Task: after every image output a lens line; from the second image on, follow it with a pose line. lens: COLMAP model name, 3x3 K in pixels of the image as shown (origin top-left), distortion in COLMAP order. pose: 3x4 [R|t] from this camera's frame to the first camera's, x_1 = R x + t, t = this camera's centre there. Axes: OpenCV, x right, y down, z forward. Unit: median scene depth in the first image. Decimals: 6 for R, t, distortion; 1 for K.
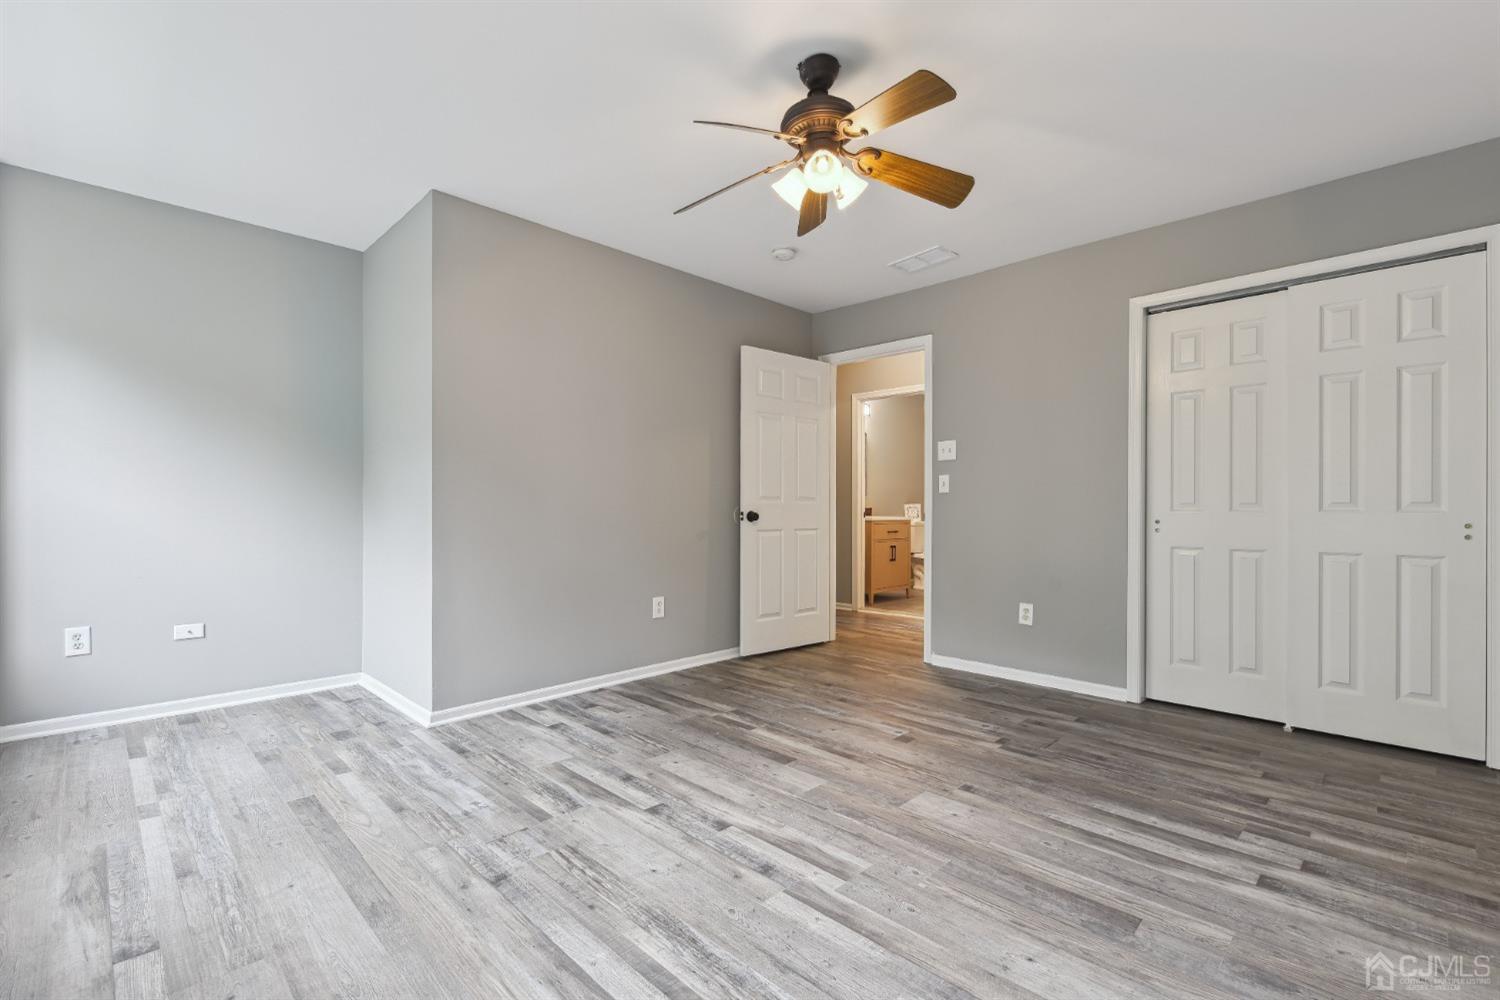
lens RADIAL K [[660.0, 0, 753.0], [0, 660.0, 506.4], [0, 0, 1]] dist [-0.000658, -0.000056]
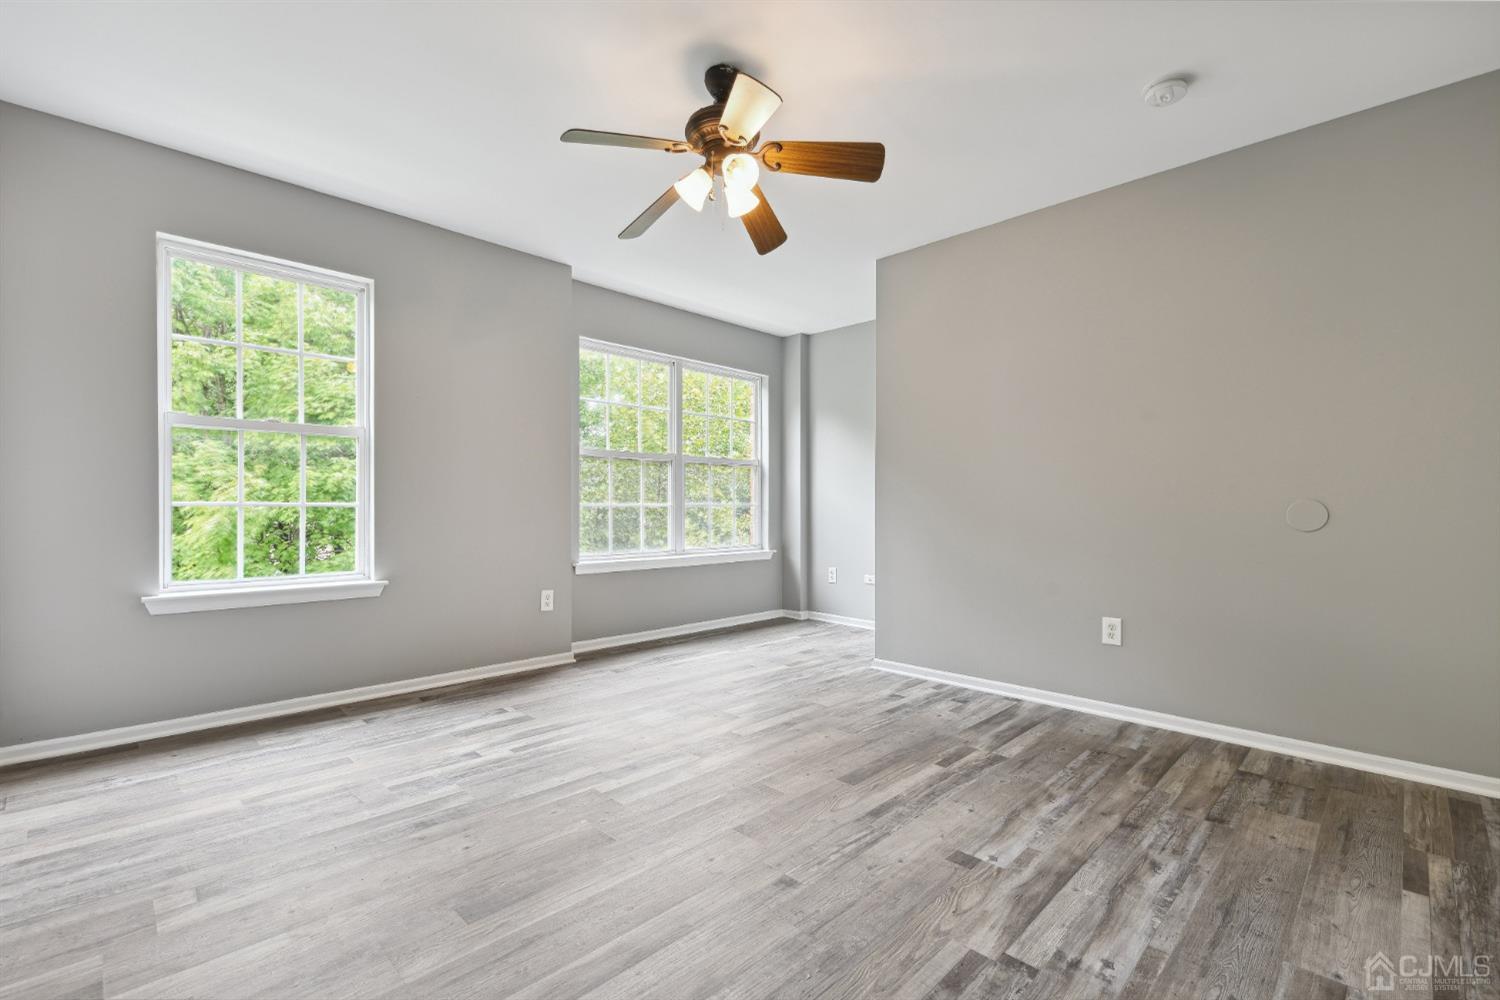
lens RADIAL K [[660.0, 0, 753.0], [0, 660.0, 506.4], [0, 0, 1]] dist [-0.000658, -0.000056]
pose [[-0.002944, -0.001092, -0.999995, 0.778473], [-0.003440, 0.999993, -0.001082, 0.011053], [0.999990, 0.003437, -0.002948, 0.713697]]
